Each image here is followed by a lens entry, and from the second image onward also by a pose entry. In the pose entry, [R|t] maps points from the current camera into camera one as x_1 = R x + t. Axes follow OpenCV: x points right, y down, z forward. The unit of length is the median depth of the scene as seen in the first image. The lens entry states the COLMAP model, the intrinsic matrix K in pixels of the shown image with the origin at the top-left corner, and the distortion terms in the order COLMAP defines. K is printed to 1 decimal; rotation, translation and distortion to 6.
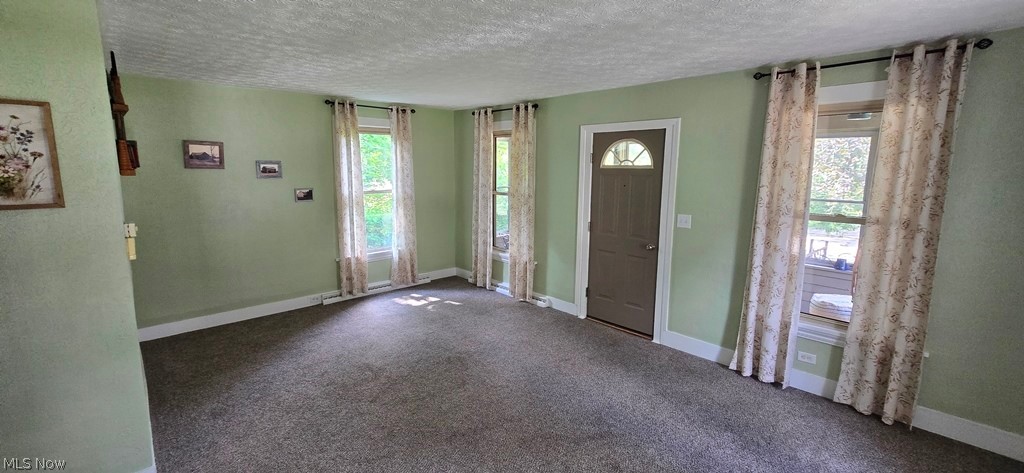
lens RADIAL K [[414.6, 0, 516.4], [0, 414.6, 236.6], [0, 0, 1]] dist [0.000312, -0.001199]
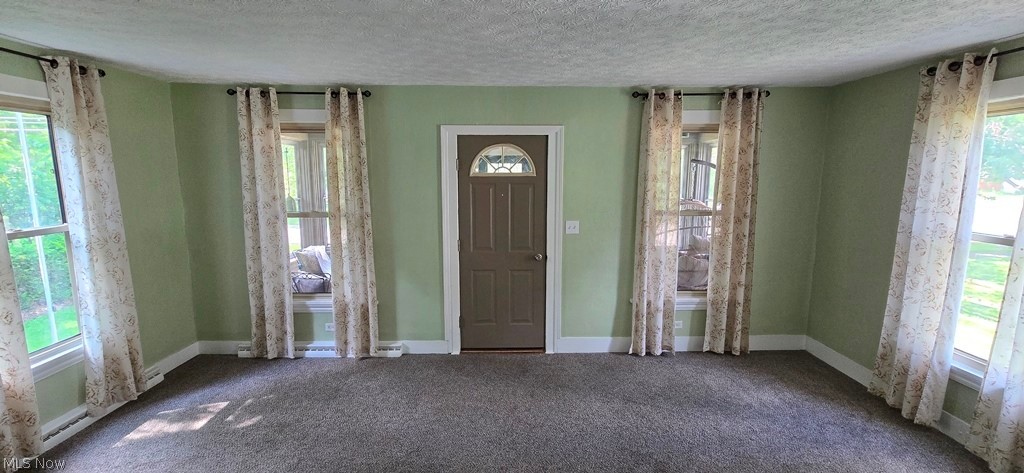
lens RADIAL K [[414.6, 0, 511.1], [0, 414.6, 235.5], [0, 0, 1]] dist [0.000312, -0.001199]
pose [[0.680222, -0.119777, 0.723153, -0.348383], [0.128543, 0.990763, 0.043190, -0.064371], [-0.721647, 0.063577, 0.689336, 0.323394]]
